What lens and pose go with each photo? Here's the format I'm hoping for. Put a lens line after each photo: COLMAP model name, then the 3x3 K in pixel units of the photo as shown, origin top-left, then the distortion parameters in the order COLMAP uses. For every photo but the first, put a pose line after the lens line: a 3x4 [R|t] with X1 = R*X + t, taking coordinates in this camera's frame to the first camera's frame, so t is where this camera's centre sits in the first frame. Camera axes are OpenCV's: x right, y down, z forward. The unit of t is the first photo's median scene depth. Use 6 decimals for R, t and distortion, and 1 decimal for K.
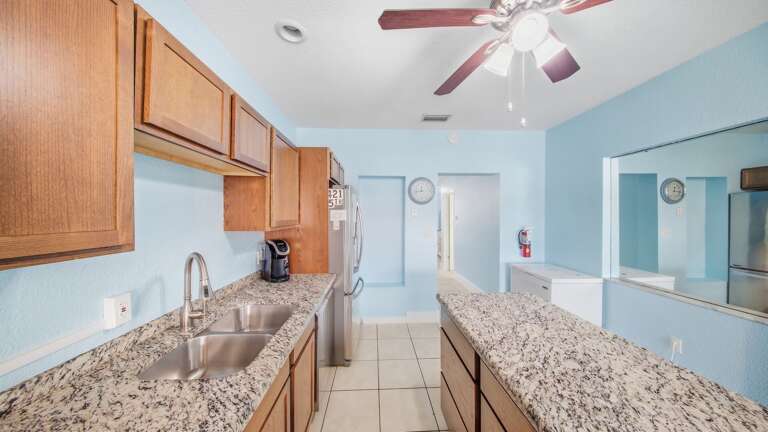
lens RADIAL K [[234.5, 0, 383.5], [0, 234.5, 216.7], [0, 0, 1]] dist [-0.000506, -0.000055]
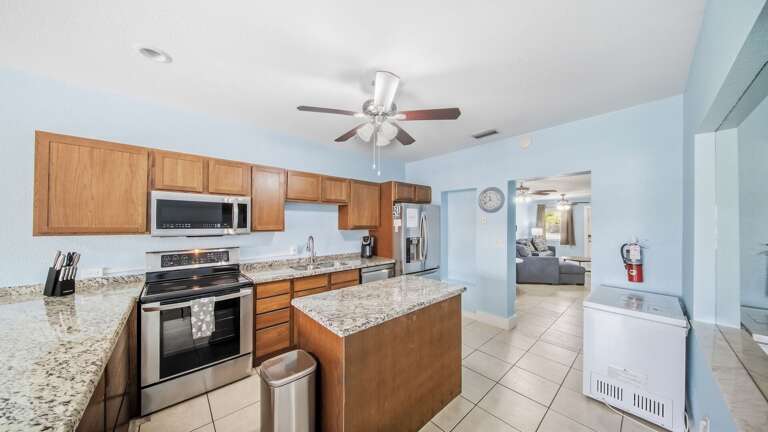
lens RADIAL K [[234.5, 0, 380.4], [0, 234.5, 220.3], [0, 0, 1]] dist [-0.000506, -0.000055]
pose [[0.629735, -0.003958, -0.776800, 0.752951], [-0.006030, 0.999932, -0.009983, -0.004744], [0.776787, 0.010971, 0.629668, -0.061651]]
